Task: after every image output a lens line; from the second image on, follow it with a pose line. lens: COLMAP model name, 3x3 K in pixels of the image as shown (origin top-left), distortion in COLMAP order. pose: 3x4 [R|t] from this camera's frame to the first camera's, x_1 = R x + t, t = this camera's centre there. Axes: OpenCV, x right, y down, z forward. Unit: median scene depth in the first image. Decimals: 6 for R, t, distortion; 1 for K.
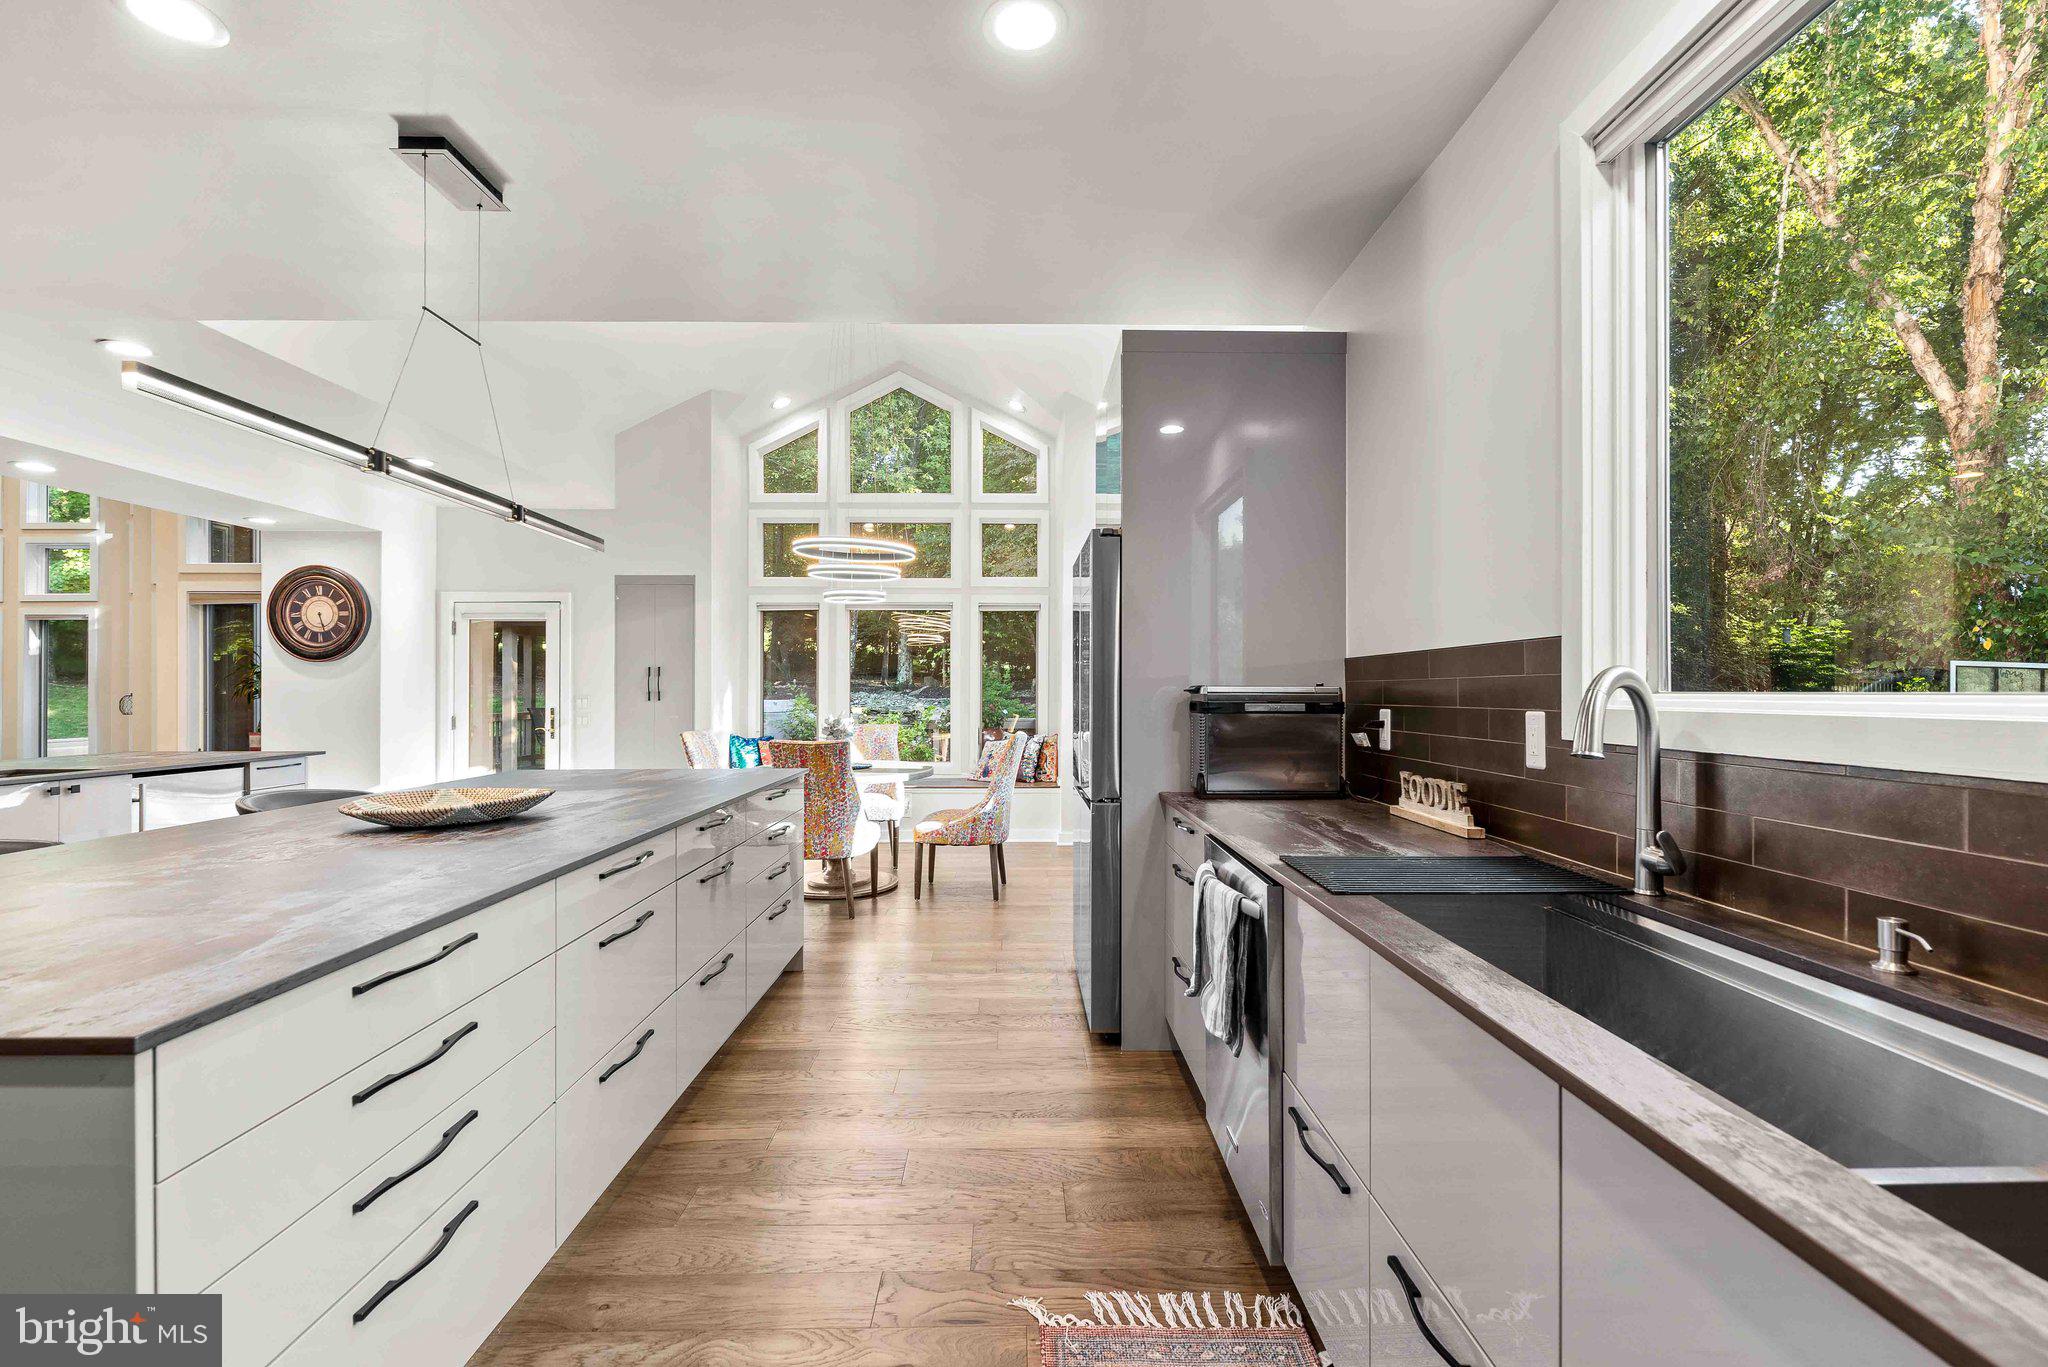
lens RADIAL K [[869.4, 0, 1024.7], [0, 869.4, 687.6], [0, 0, 1]] dist [0.000995, -0.000614]
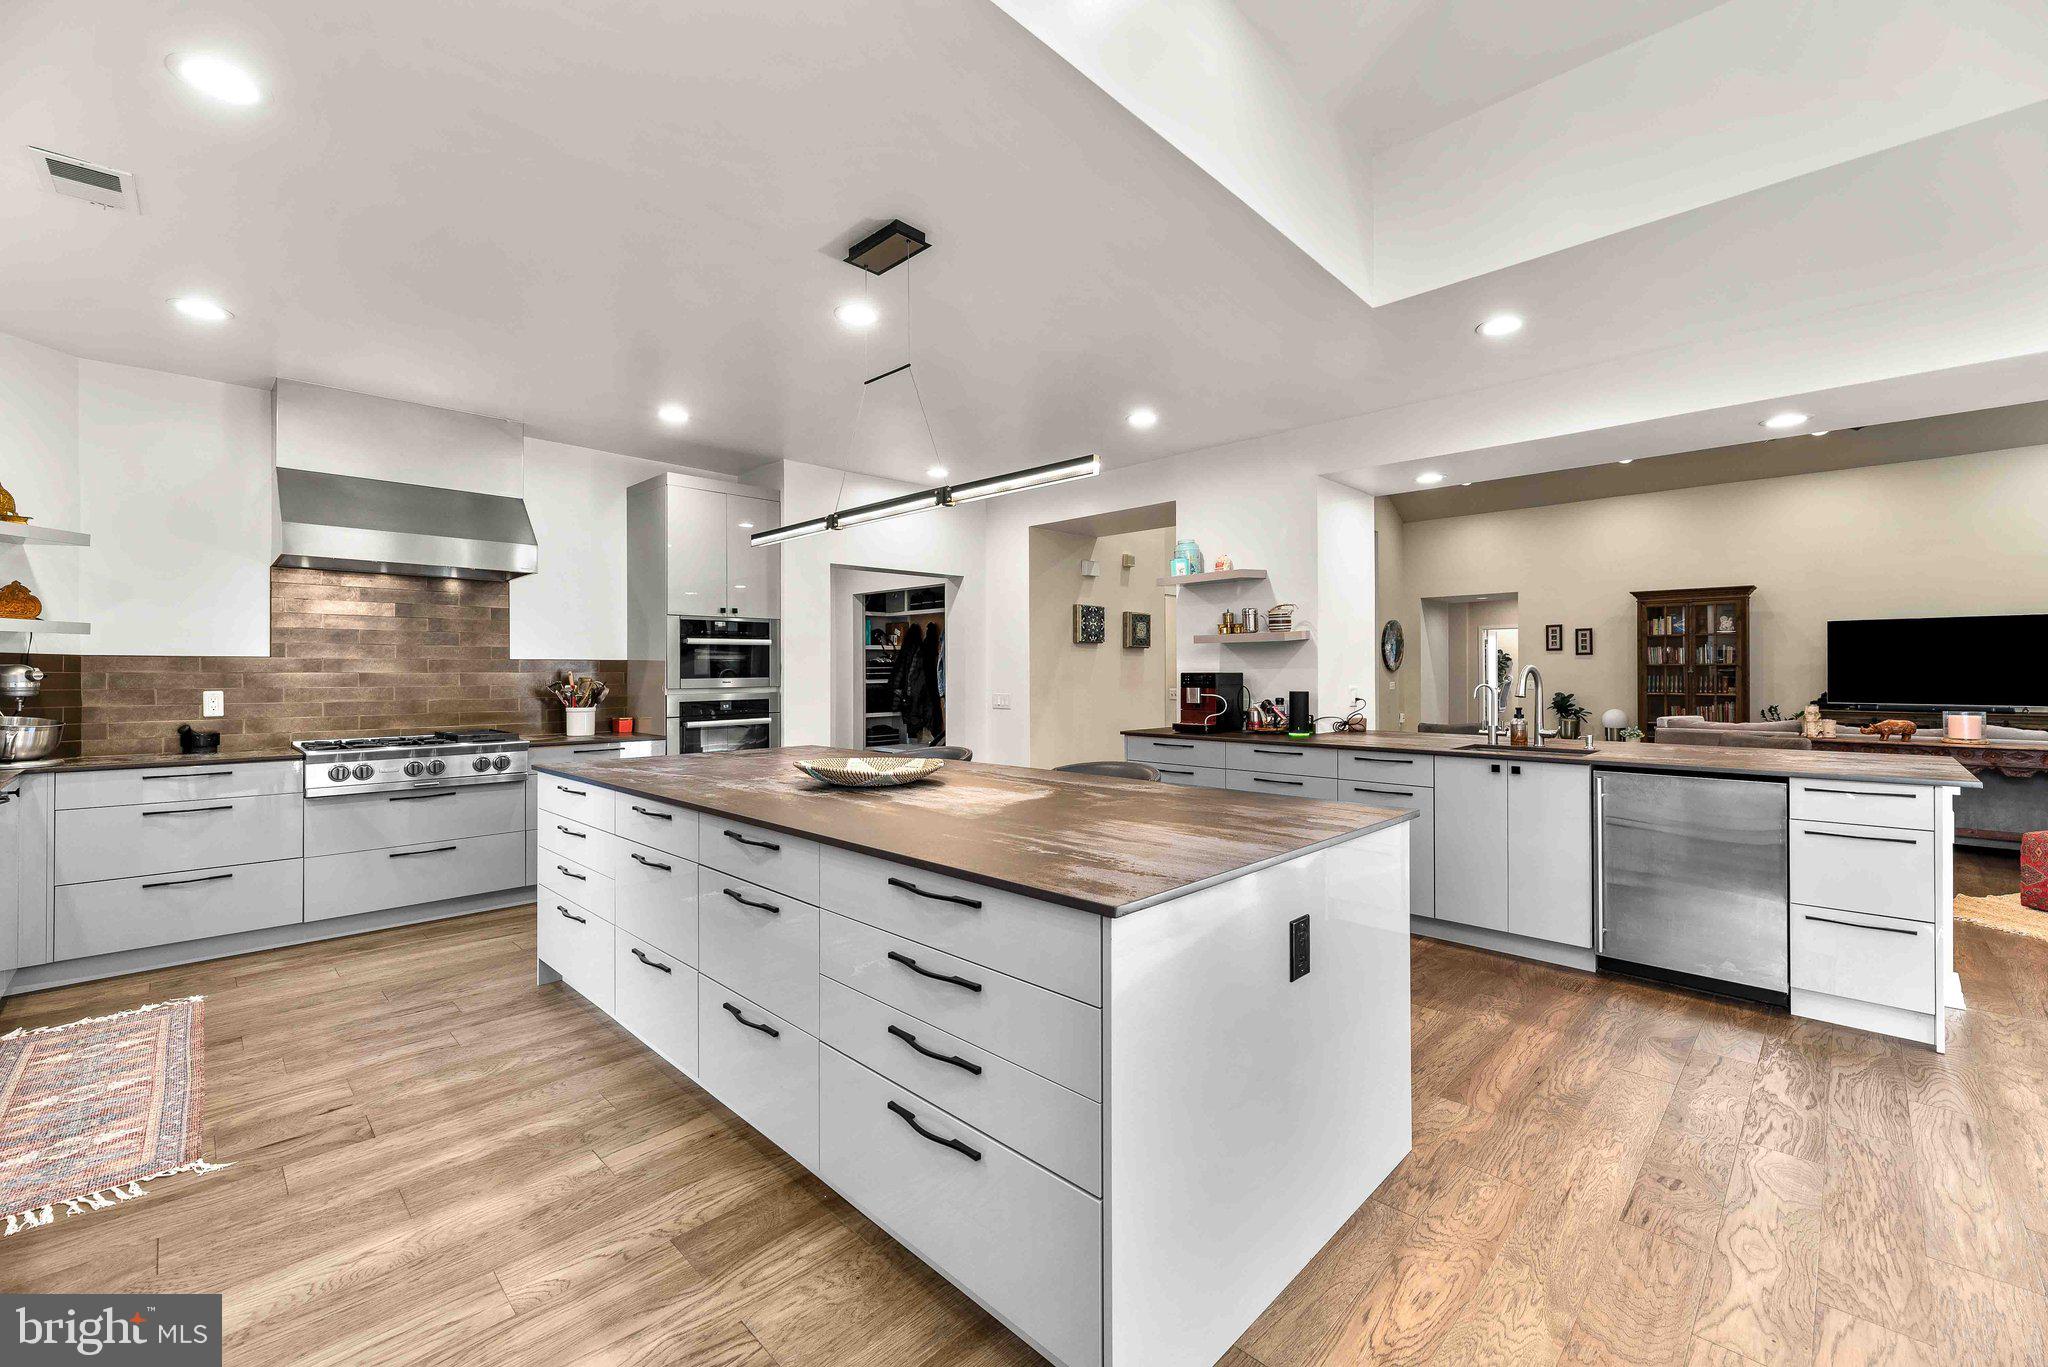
lens RADIAL K [[834.3, 0, 1032.1], [0, 834.3, 667.6], [0, 0, 1]] dist [0.001685, 0.000007]
pose [[-0.710670, -0.002570, -0.703520, 0.004428], [0.004964, 0.999950, -0.008667, 0.000905], [0.703508, -0.009652, -0.710622, 0.754427]]
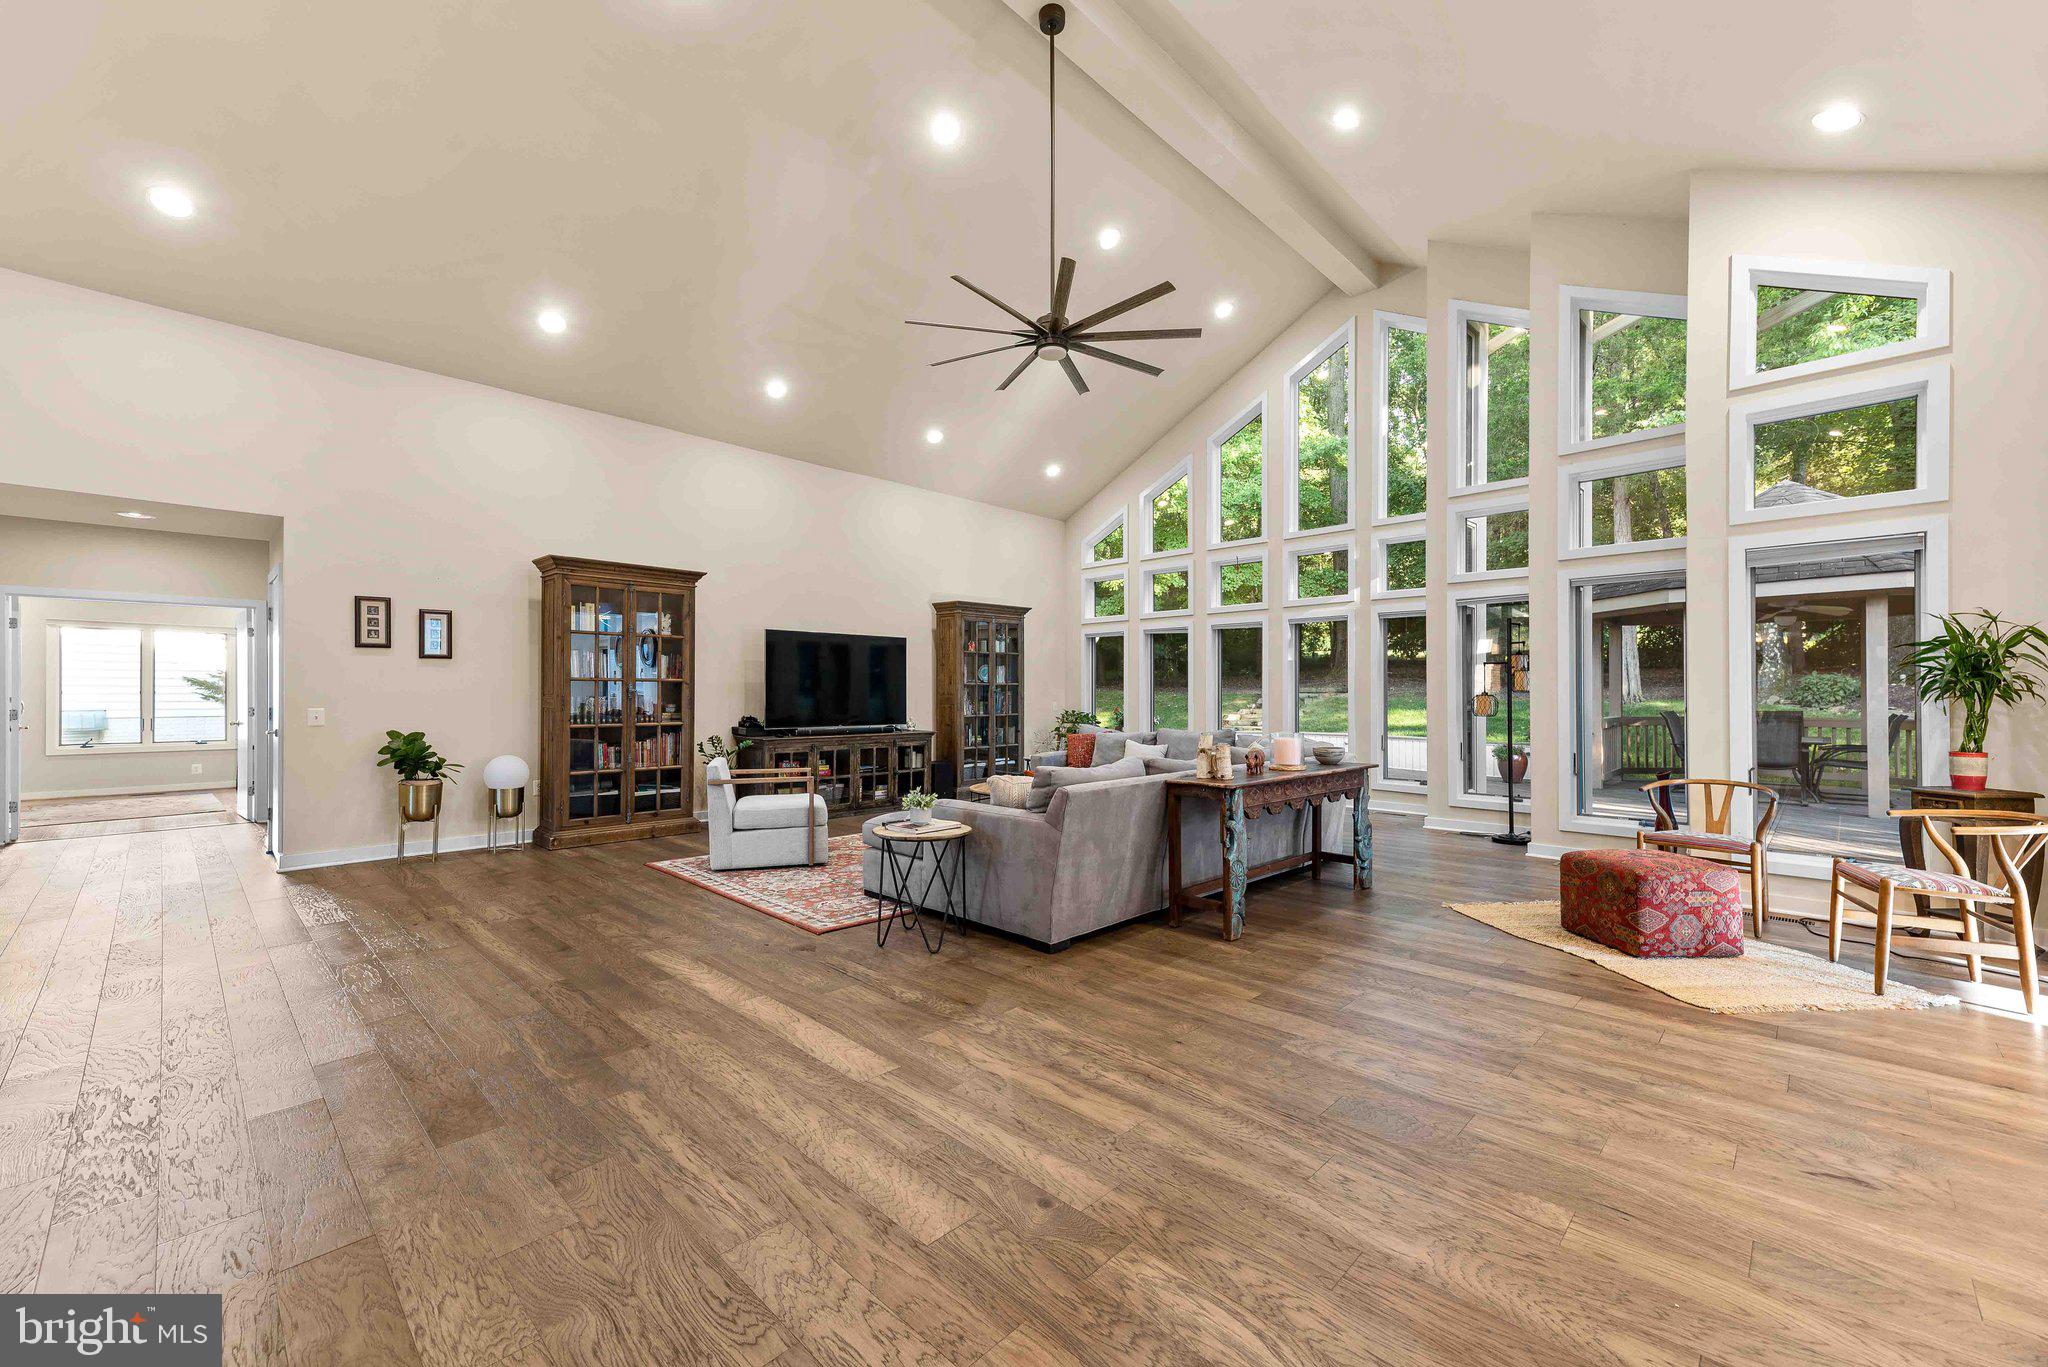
lens RADIAL K [[812.0, 0, 1022.7], [0, 812.0, 696.6], [0, 0, 1]] dist [0.025970, 0.000090]
pose [[0.704481, 0.000693, -0.709723, -0.979420], [0.003952, 0.999980, 0.004899, 0.006367], [0.709712, -0.006256, 0.704464, 0.099077]]
